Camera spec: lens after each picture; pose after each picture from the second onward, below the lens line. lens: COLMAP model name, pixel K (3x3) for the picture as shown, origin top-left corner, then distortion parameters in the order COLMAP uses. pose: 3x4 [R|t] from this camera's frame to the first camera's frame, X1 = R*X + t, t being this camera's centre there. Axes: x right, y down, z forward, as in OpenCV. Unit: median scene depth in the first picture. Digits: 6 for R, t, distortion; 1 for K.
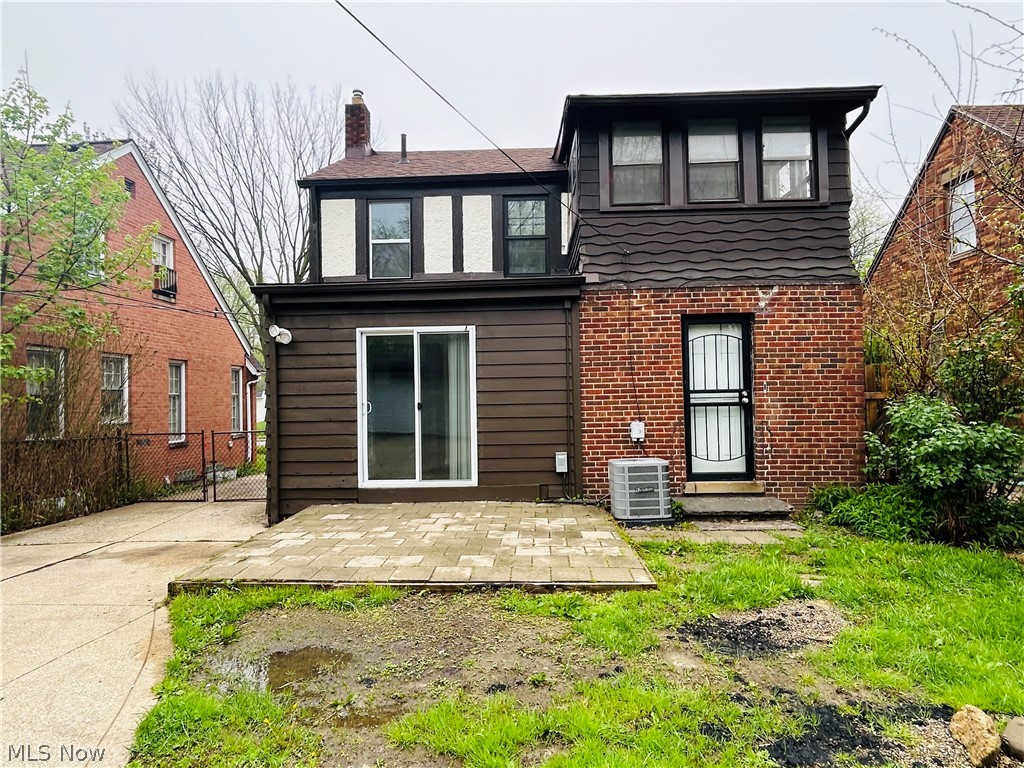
lens RADIAL K [[603.3, 0, 512.0], [0, 603.3, 384.0], [0, 0, 1]] dist [-0.000776, -0.002568]
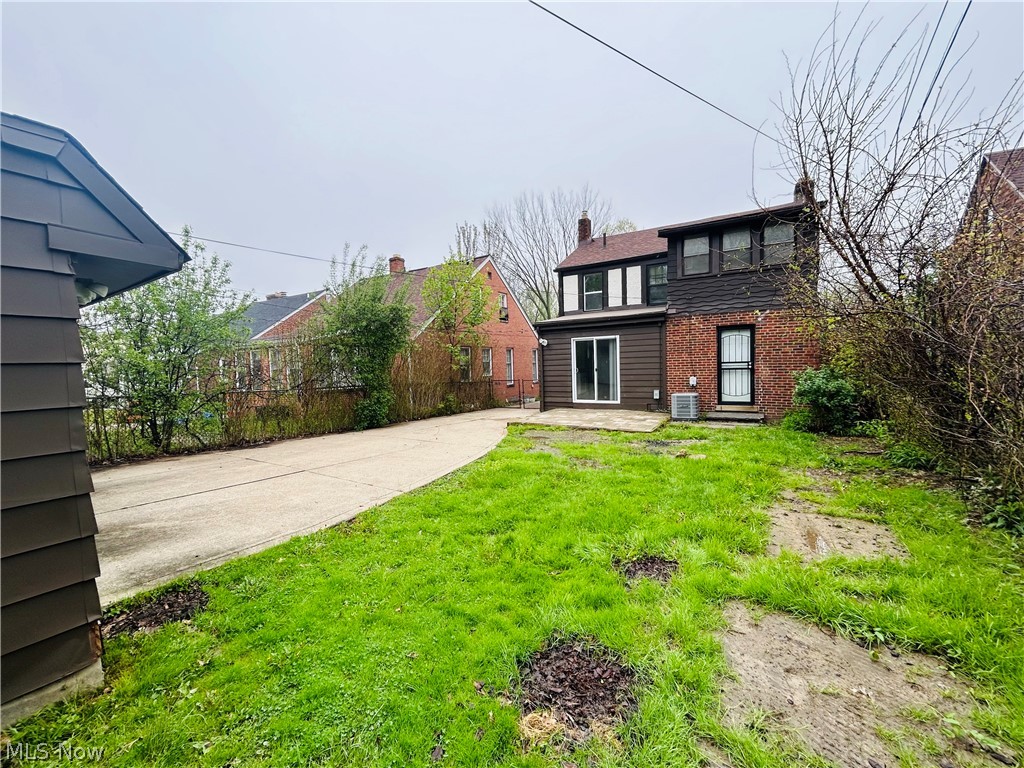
lens RADIAL K [[417.0, 0, 513.2], [0, 417.0, 382.9], [0, 0, 1]] dist [-0.001916, 0.000518]
pose [[0.876436, 0.014318, -0.481305, 0.357388], [0.024145, 0.996994, 0.073625, -0.041384], [0.480912, -0.076148, 0.873456, -0.619991]]
